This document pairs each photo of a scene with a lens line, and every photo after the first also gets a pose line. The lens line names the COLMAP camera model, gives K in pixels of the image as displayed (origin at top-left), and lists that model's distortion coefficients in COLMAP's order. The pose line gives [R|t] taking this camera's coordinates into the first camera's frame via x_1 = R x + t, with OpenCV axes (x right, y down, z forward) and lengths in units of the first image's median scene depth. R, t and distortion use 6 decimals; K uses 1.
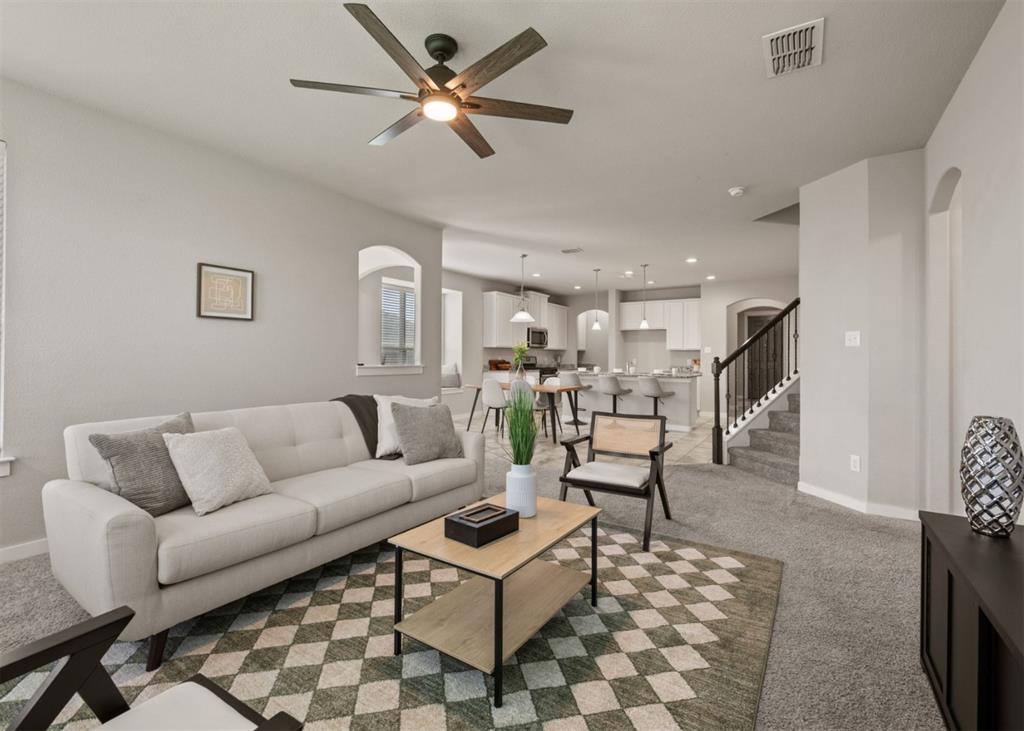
lens RADIAL K [[461.3, 0, 506.2], [0, 461.3, 357.4], [0, 0, 1]] dist [0.003075, 0.001060]
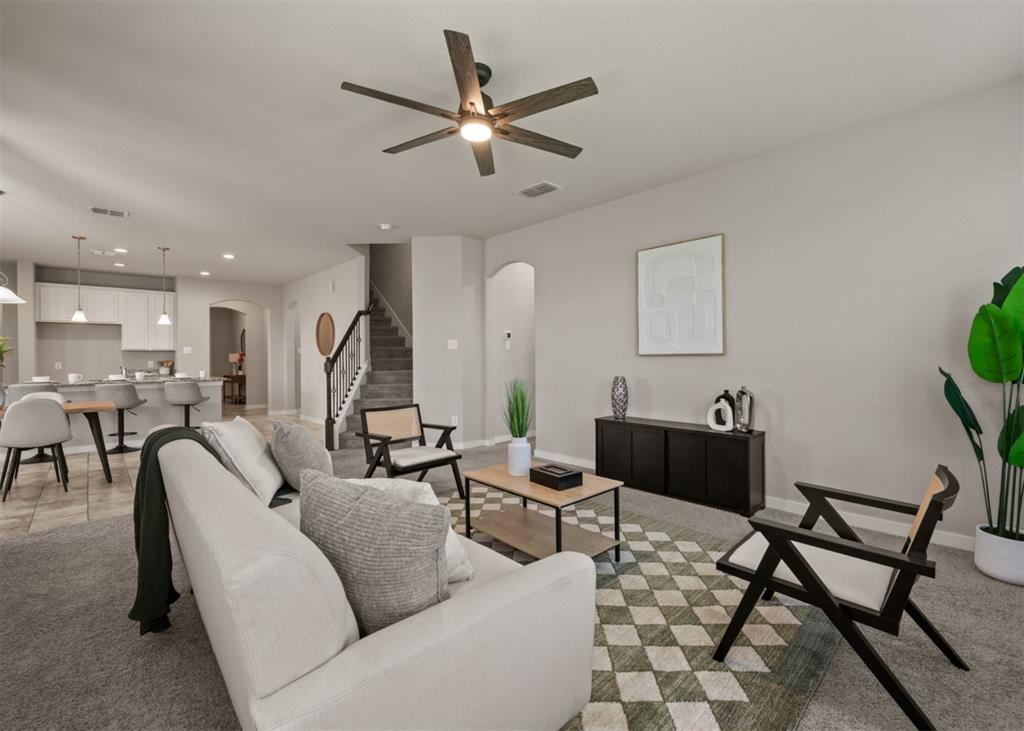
lens RADIAL K [[461.3, 0, 507.7], [0, 461.3, 361.9], [0, 0, 1]] dist [0.003075, 0.001060]
pose [[0.239616, -0.022406, 0.970609, -0.276935], [0.012974, 0.999718, 0.019875, -0.002950], [-0.970781, 0.007830, 0.239839, 0.151840]]
